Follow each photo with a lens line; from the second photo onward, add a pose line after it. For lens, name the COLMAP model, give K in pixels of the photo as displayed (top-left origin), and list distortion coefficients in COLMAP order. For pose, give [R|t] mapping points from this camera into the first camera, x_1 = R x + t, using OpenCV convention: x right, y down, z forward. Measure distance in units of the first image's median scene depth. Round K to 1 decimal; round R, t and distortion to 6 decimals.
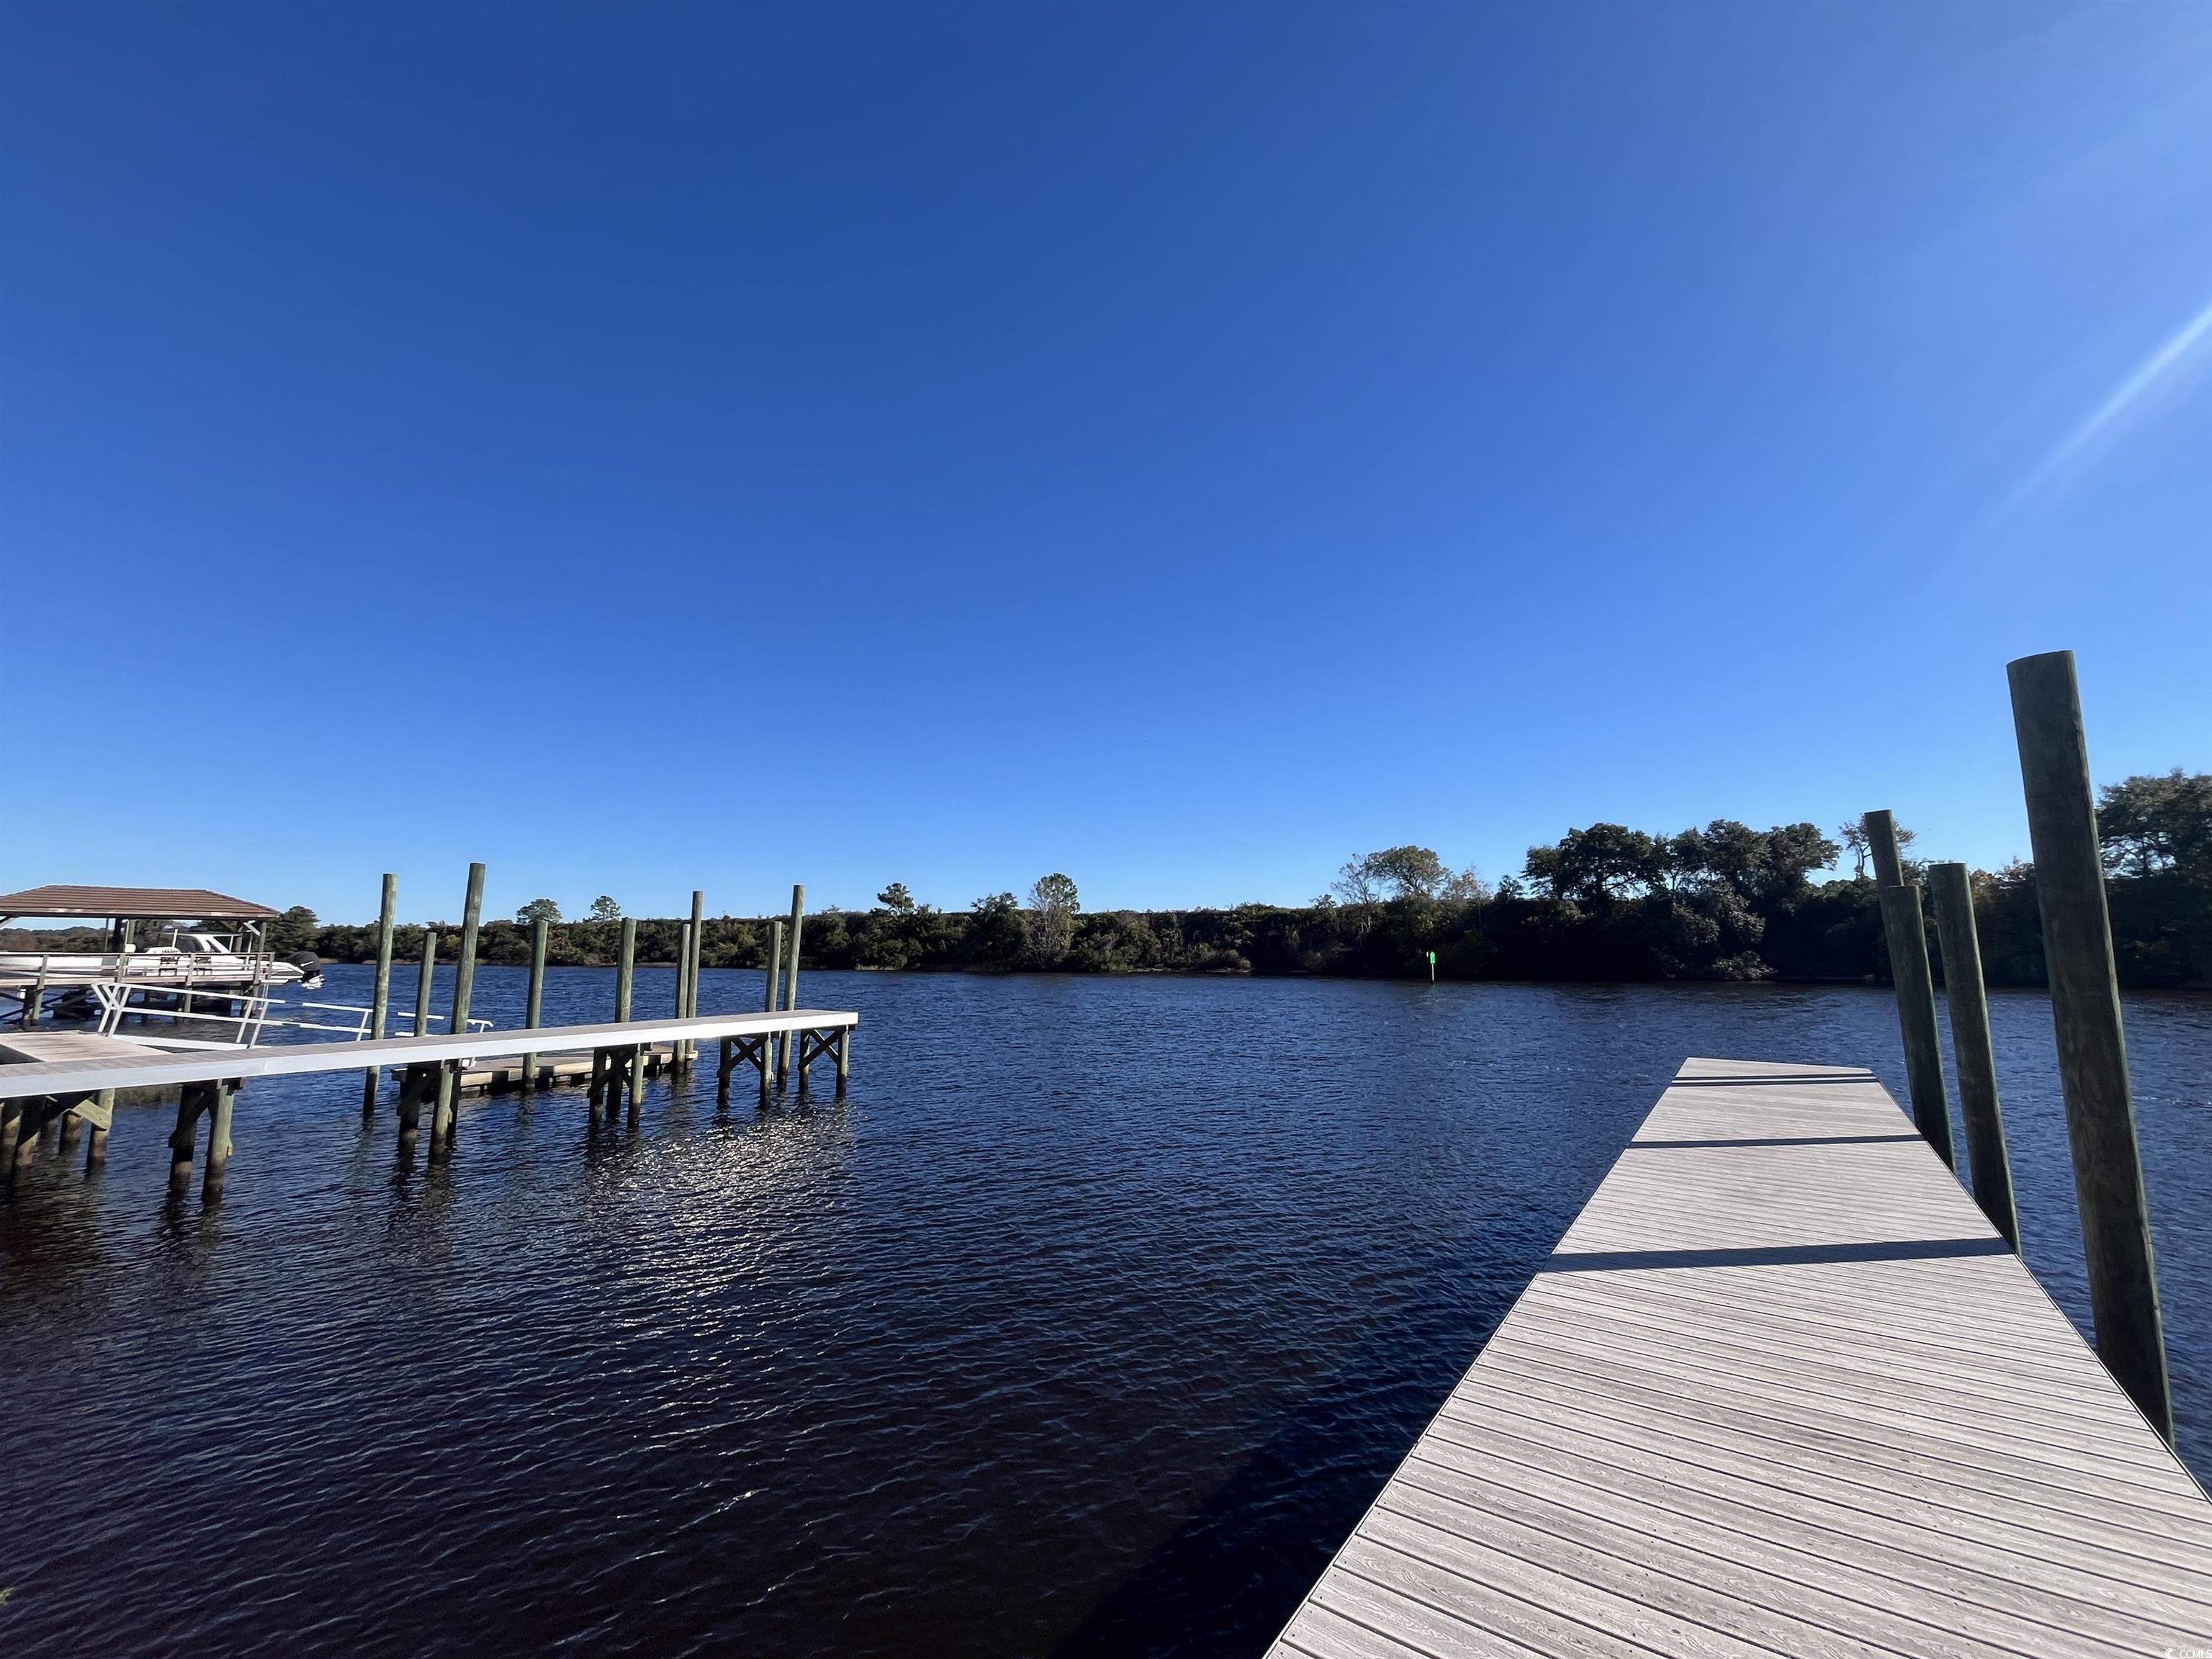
lens RADIAL K [[888.4, 0, 1111.2], [0, 888.4, 835.8], [0, 0, 1]] dist [-0.002990, -0.001030]
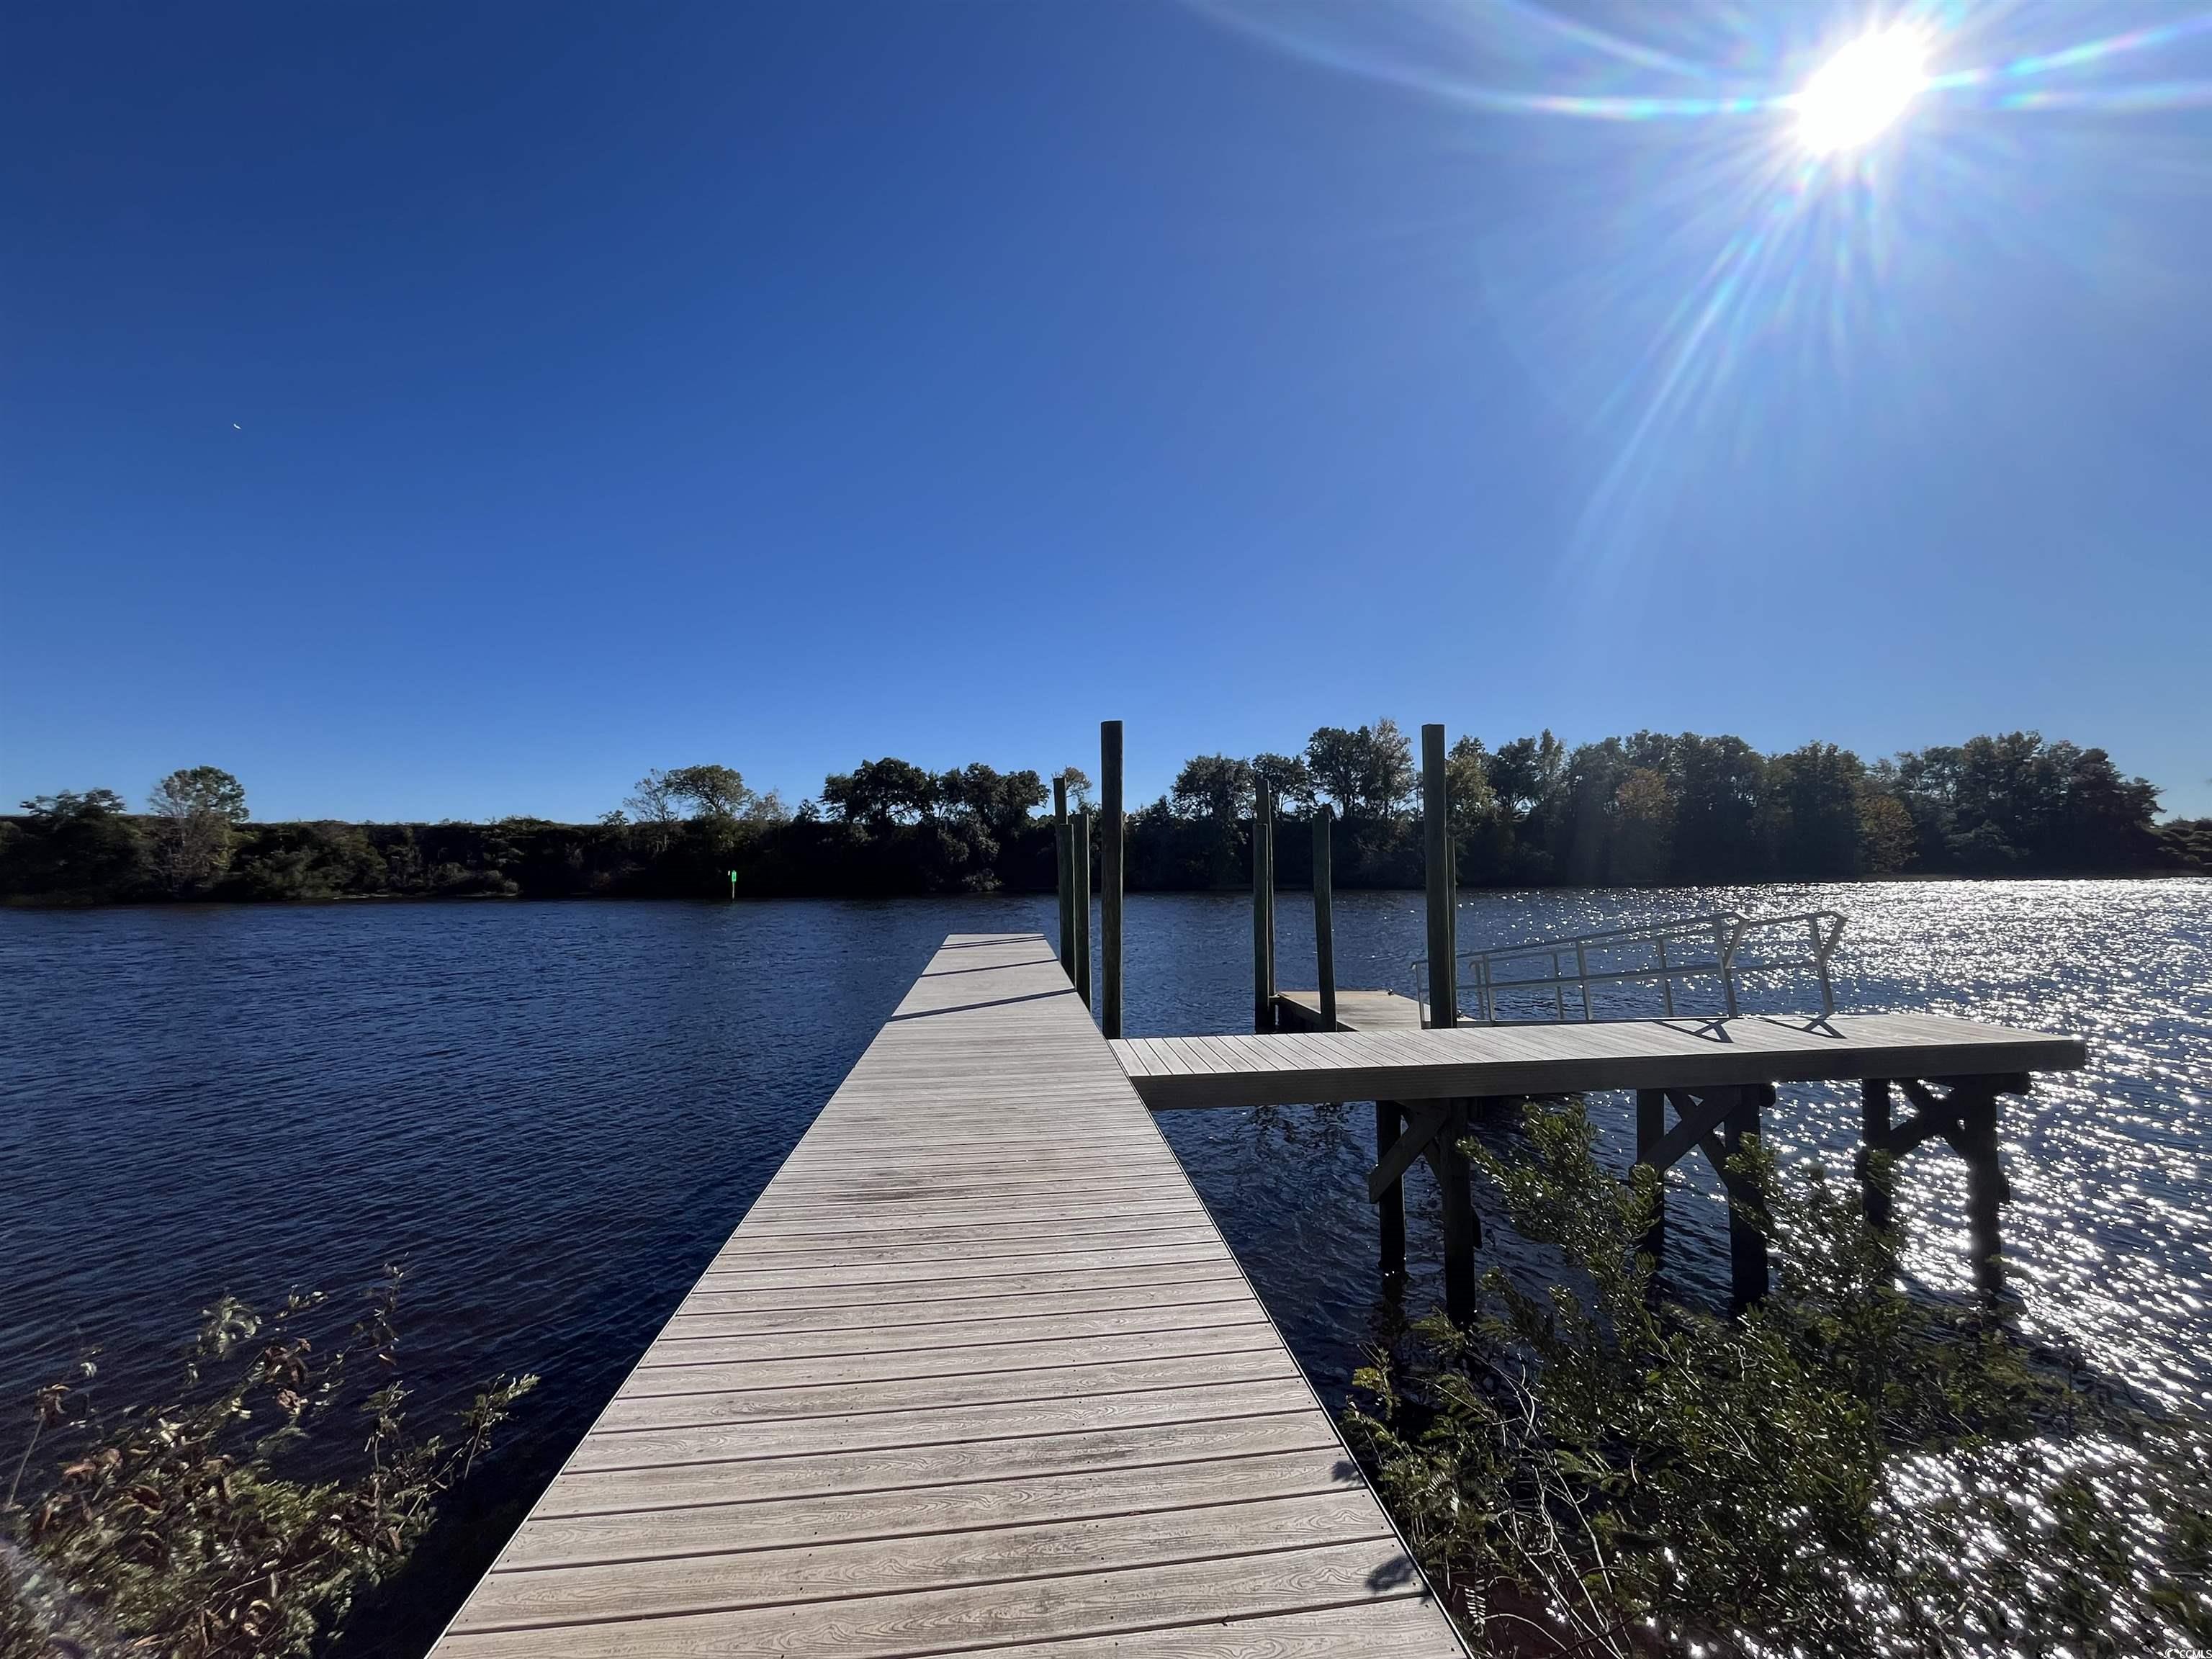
lens RADIAL K [[888.4, 0, 1107.0], [0, 888.4, 827.5], [0, 0, 1]] dist [-0.002990, -0.001030]
pose [[0.729201, 0.026166, 0.683799, -0.021564], [-0.080744, 0.995578, 0.048009, -0.002548], [-0.679519, -0.090221, 0.728089, -0.029596]]
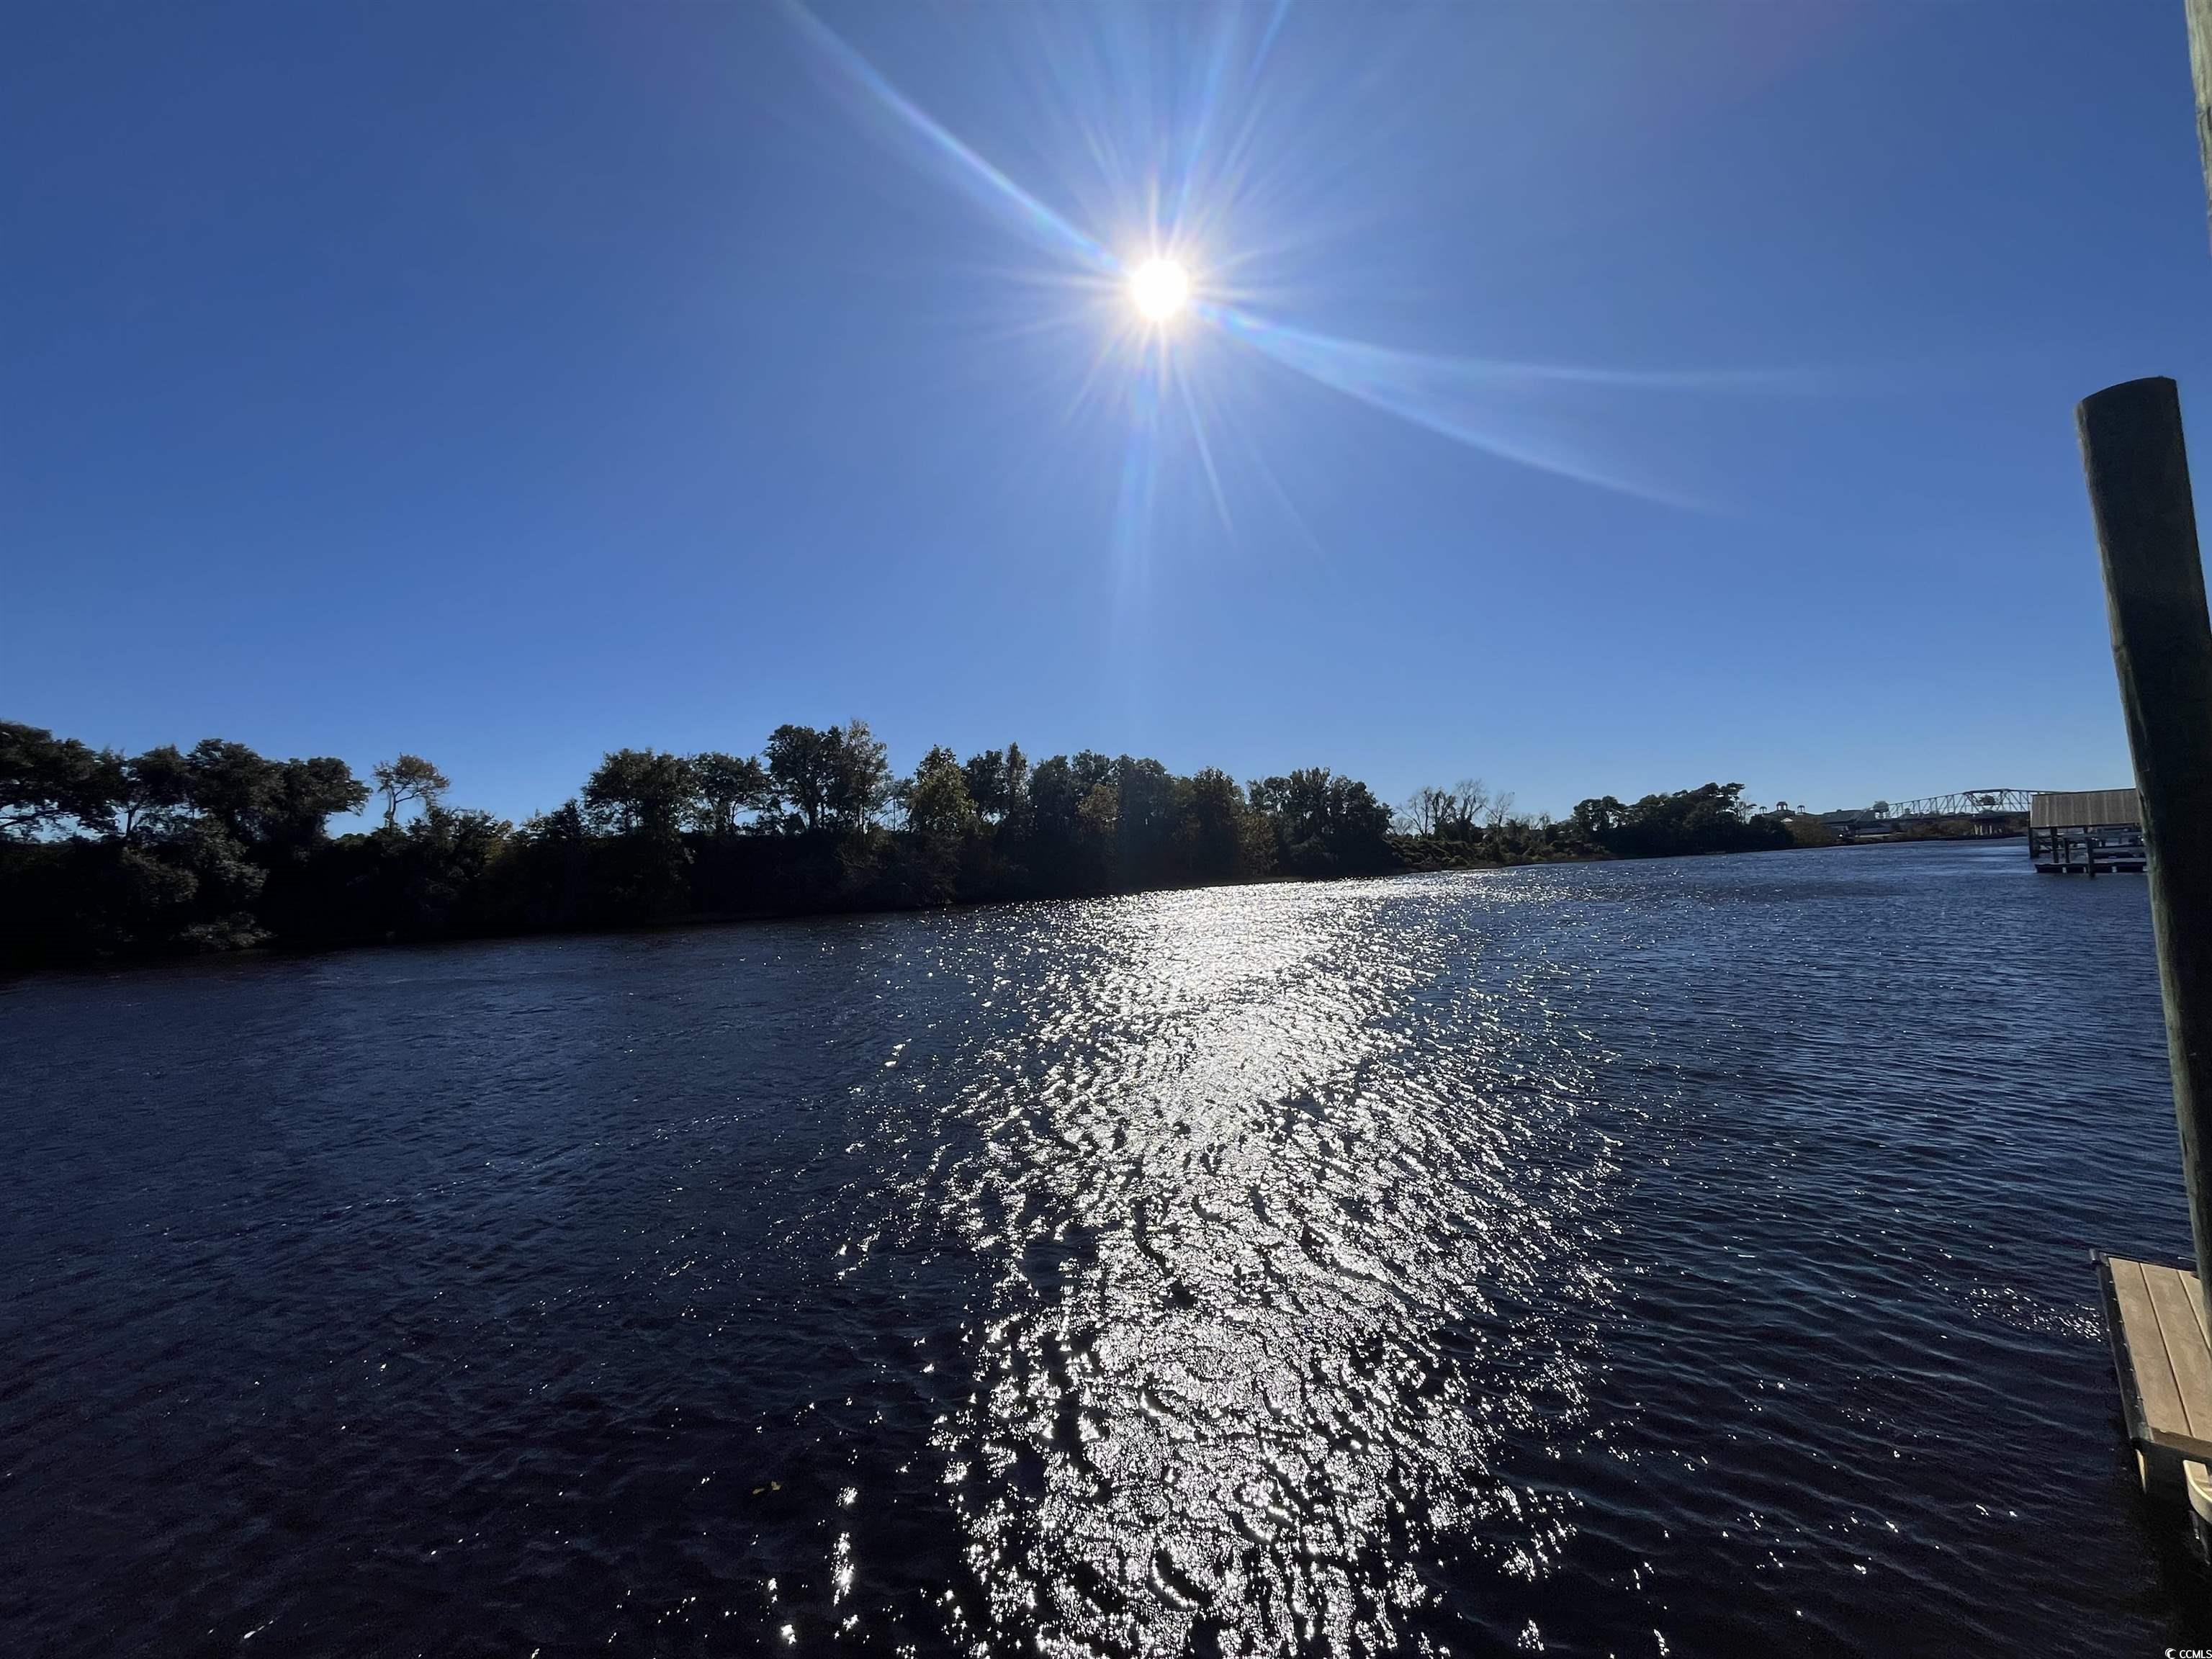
lens RADIAL K [[888.4, 0, 1109.2], [0, 888.4, 831.3], [0, 0, 1]] dist [-0.002990, -0.001030]
pose [[0.175945, 0.038653, 0.983641, 0.076357], [-0.084049, 0.996170, -0.024112, 0.012653], [-0.980805, -0.078431, 0.178520, 0.105006]]
